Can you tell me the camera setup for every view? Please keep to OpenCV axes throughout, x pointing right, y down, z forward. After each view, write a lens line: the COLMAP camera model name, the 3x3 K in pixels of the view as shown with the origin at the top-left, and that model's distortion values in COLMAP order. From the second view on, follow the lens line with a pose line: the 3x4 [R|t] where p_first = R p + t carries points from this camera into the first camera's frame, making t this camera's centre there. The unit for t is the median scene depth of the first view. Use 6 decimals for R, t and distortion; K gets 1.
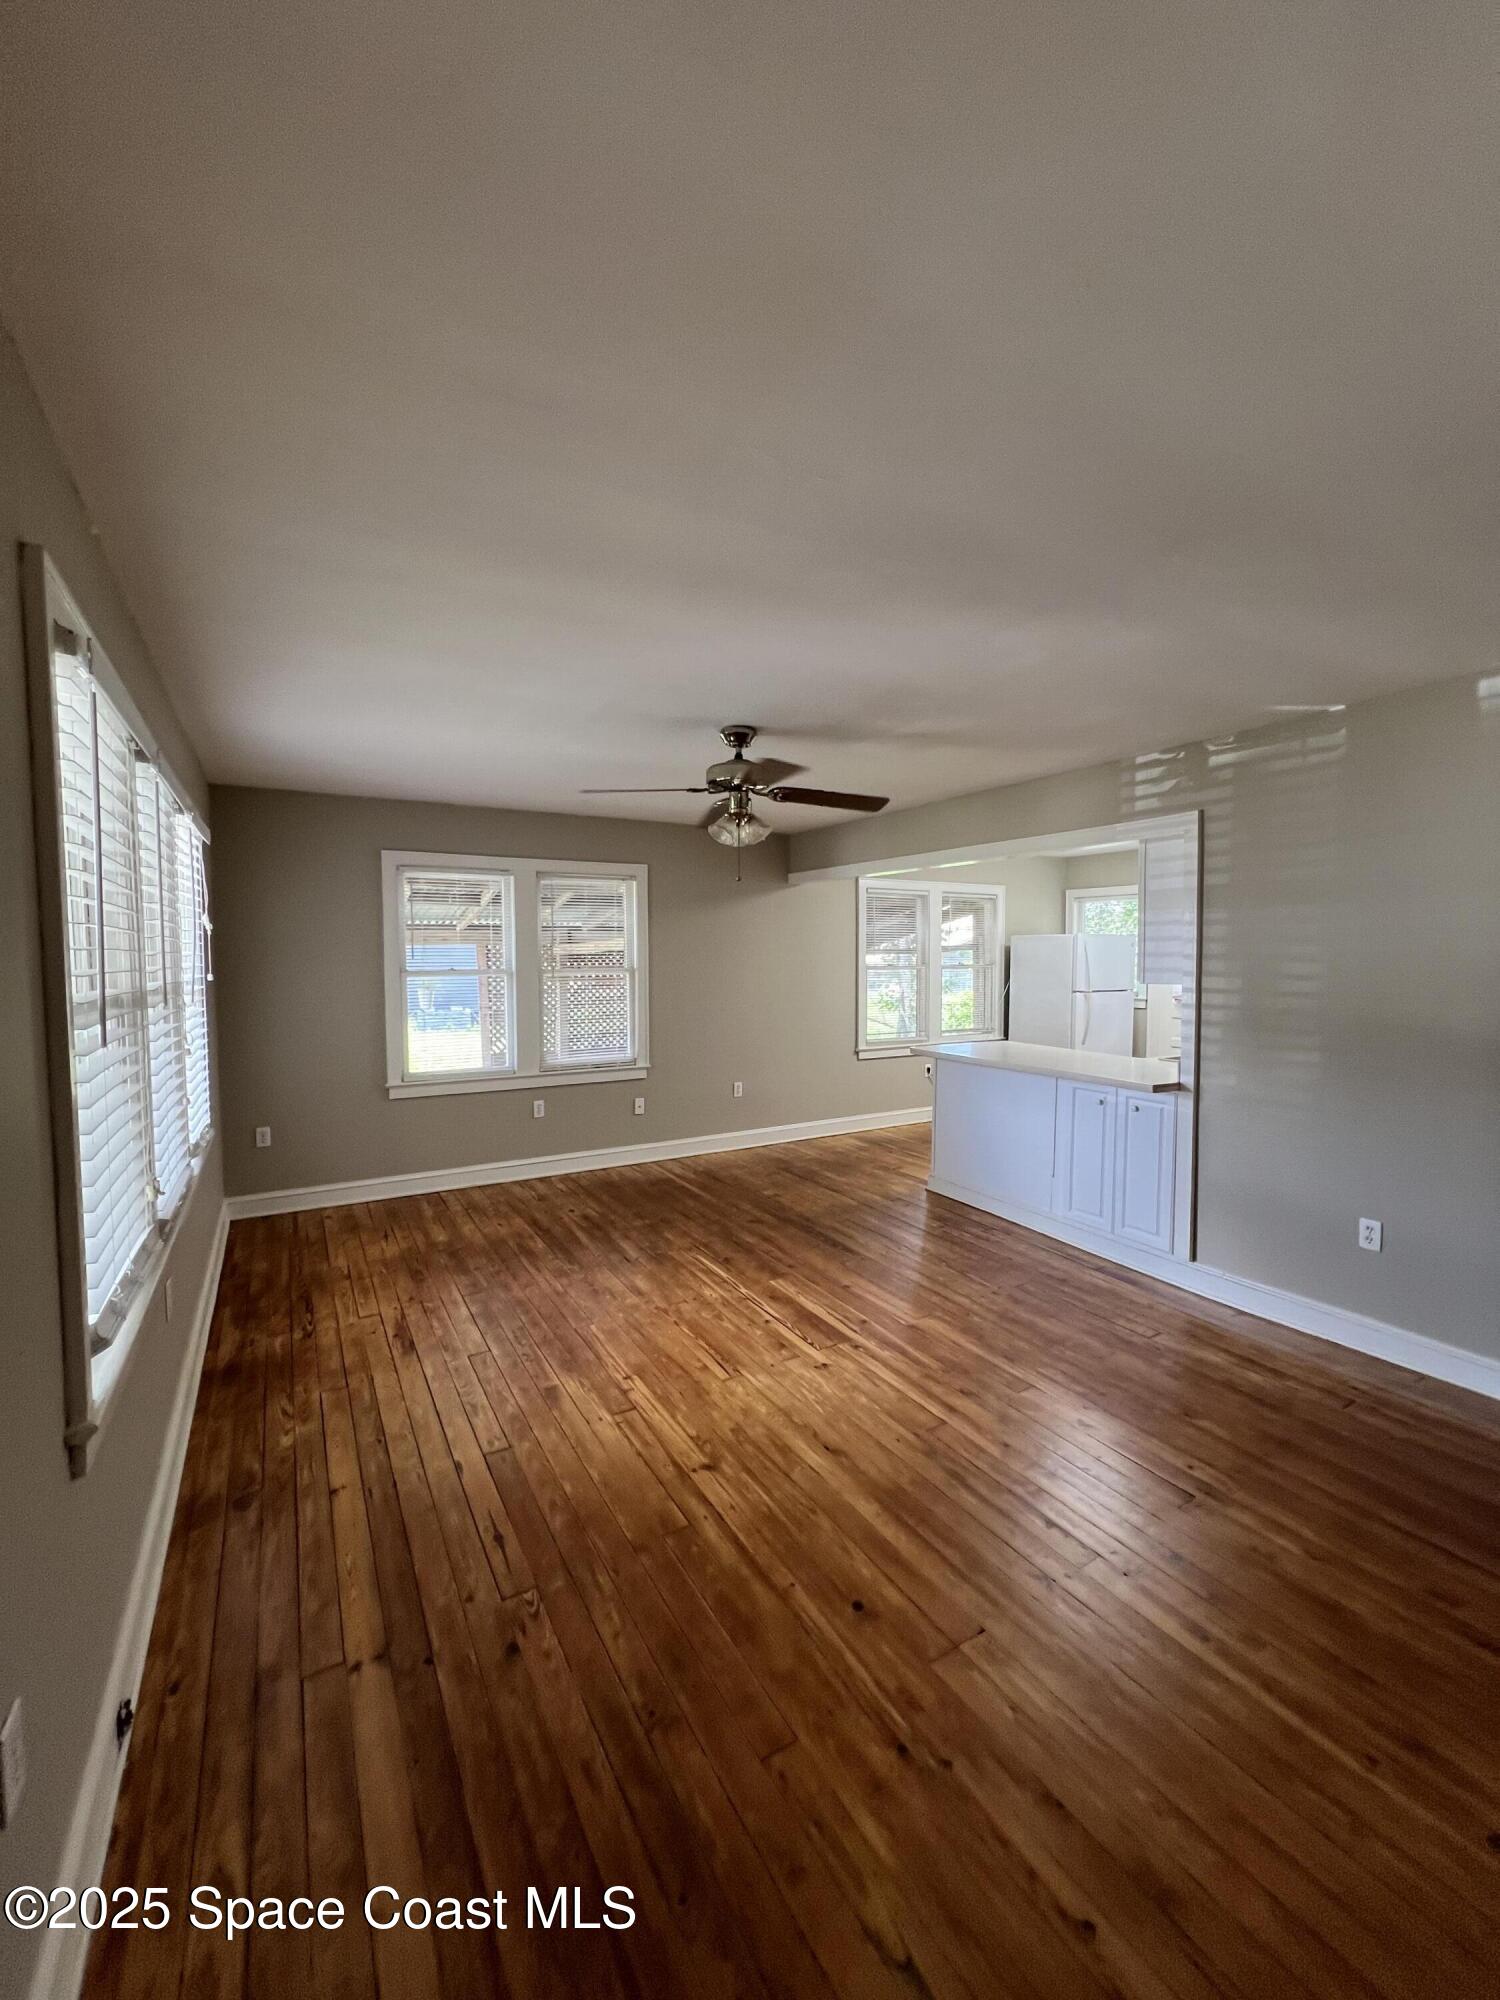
lens RADIAL K [[802.8, 0, 747.1], [0, 802.8, 997.5], [0, 0, 1]] dist [-0.000127, 0.000236]
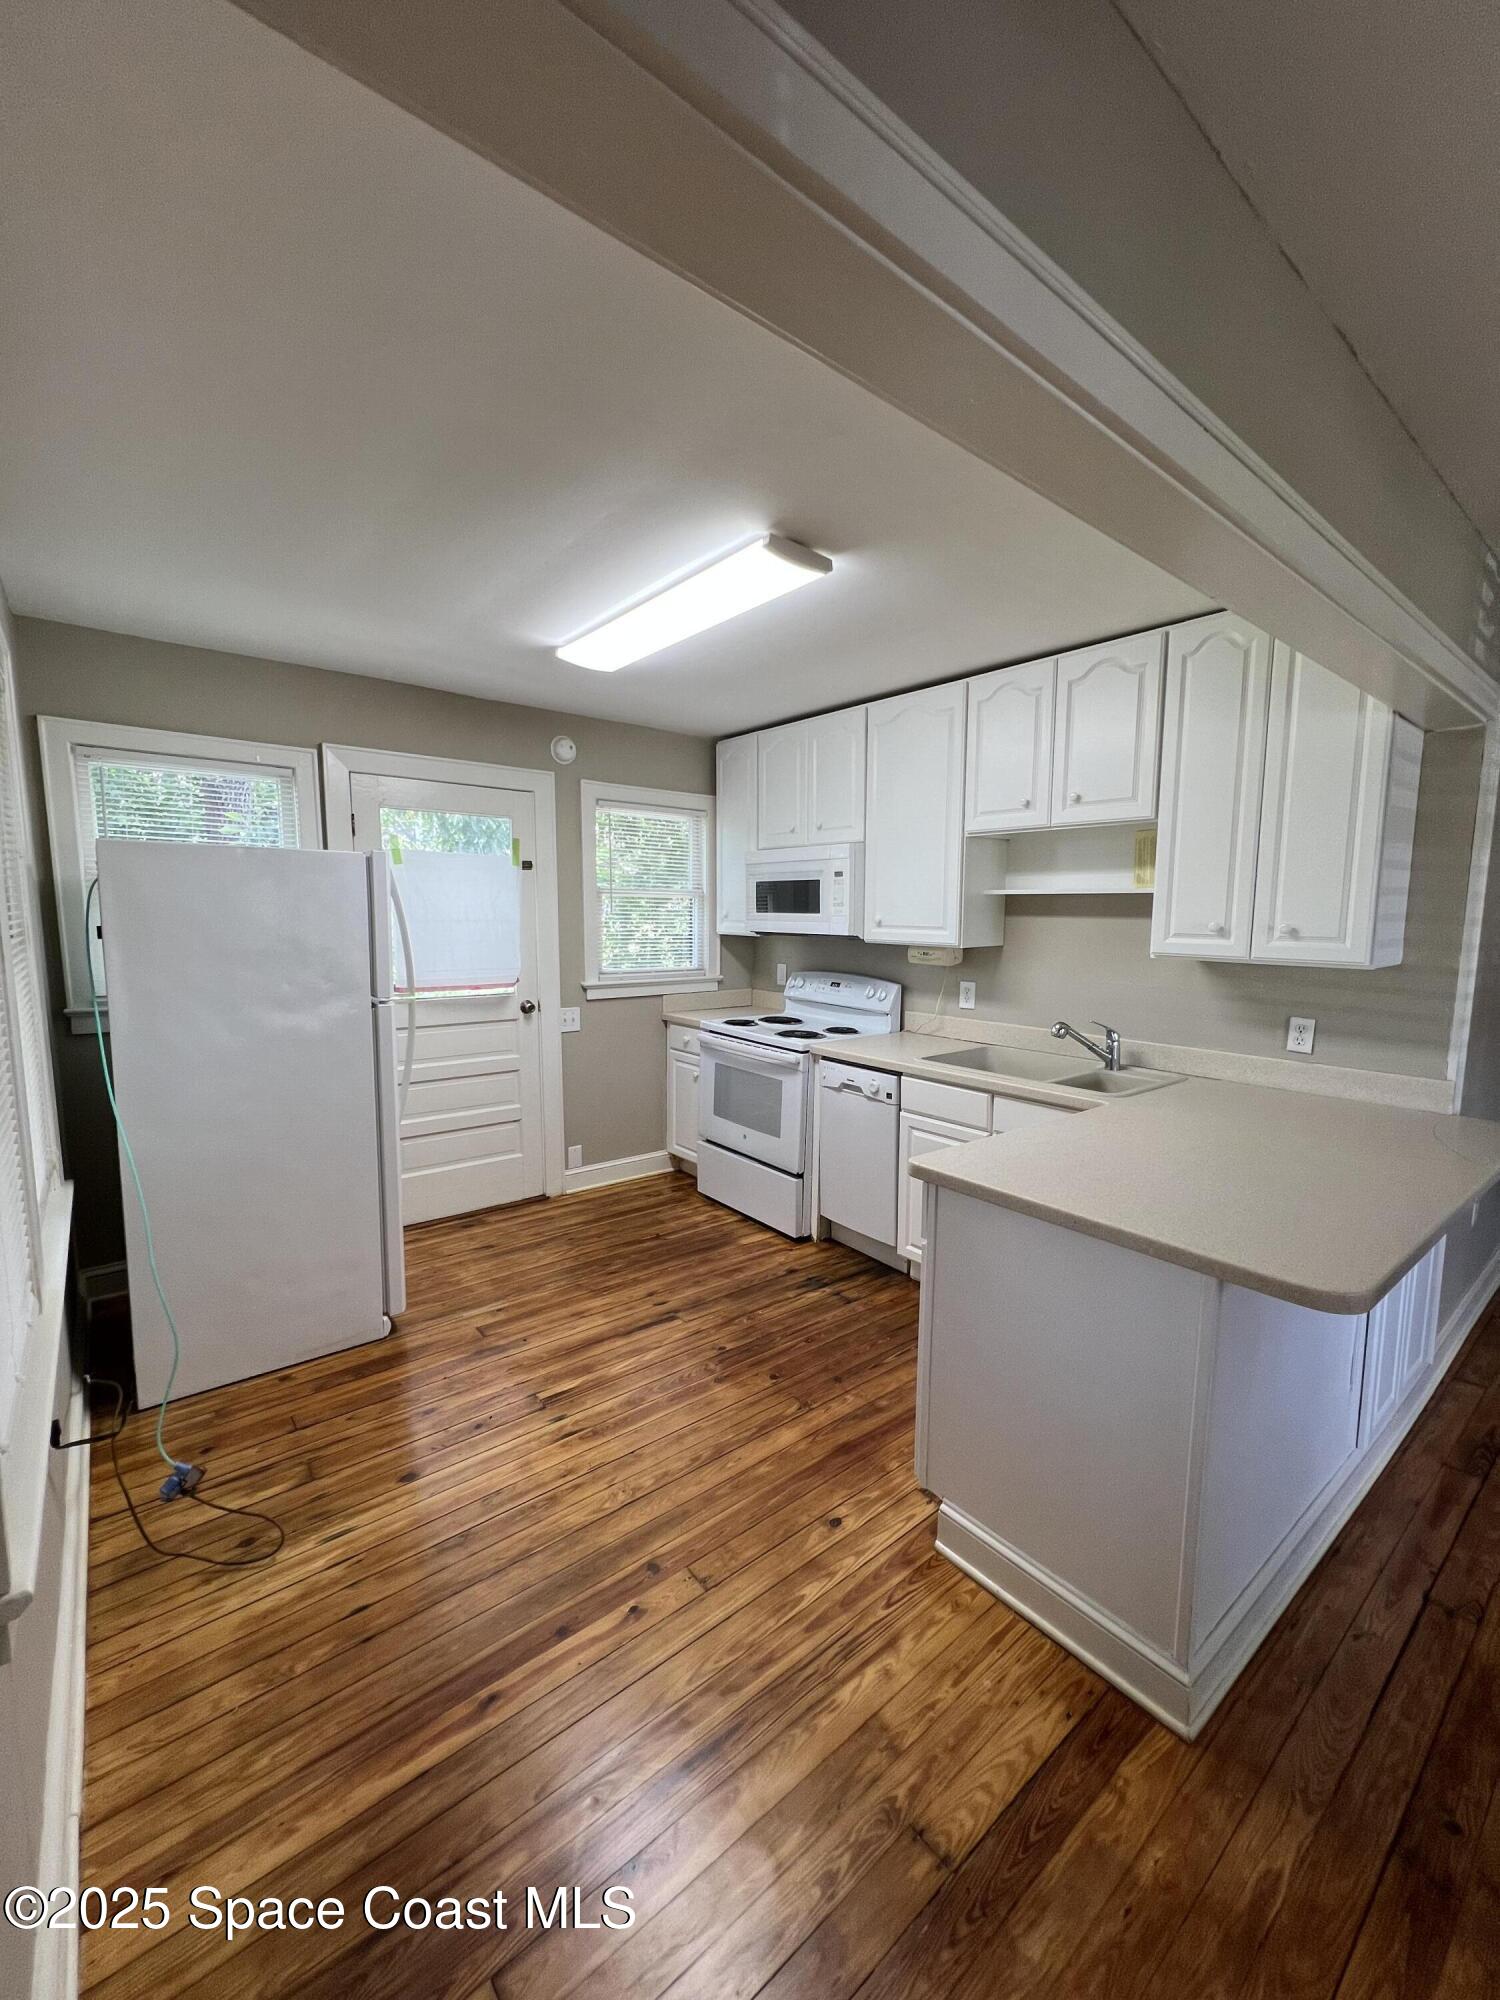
lens RADIAL K [[802.8, 0, 747.1], [0, 802.8, 997.5], [0, 0, 1]] dist [-0.000127, 0.000236]
pose [[-0.153500, -0.111827, 0.981801, -0.003769], [0.041250, 0.991985, 0.119436, -0.094417], [-0.987287, 0.058832, -0.147657, 1.725142]]
